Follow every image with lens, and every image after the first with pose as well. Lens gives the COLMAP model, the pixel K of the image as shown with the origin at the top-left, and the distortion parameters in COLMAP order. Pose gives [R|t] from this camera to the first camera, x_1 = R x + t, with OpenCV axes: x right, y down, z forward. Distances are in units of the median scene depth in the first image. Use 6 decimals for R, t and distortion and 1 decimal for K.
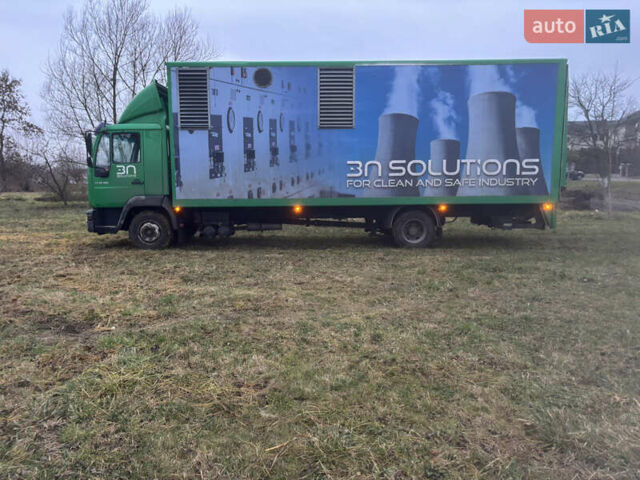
lens RADIAL K [[481.7, 0, 321.4], [0, 481.7, 230.0], [0, 0, 1]] dist [0.064448, -0.004602]
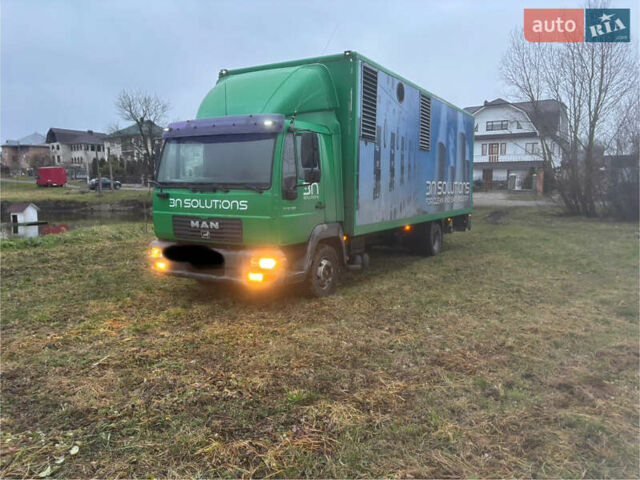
lens RADIAL K [[481.7, 0, 321.4], [0, 481.7, 230.0], [0, 0, 1]] dist [0.064448, -0.004602]
pose [[0.506046, -0.069127, 0.859732, -1.012762], [0.081140, 0.996178, 0.032339, -0.087179], [-0.858682, 0.053393, 0.509721, 0.649603]]
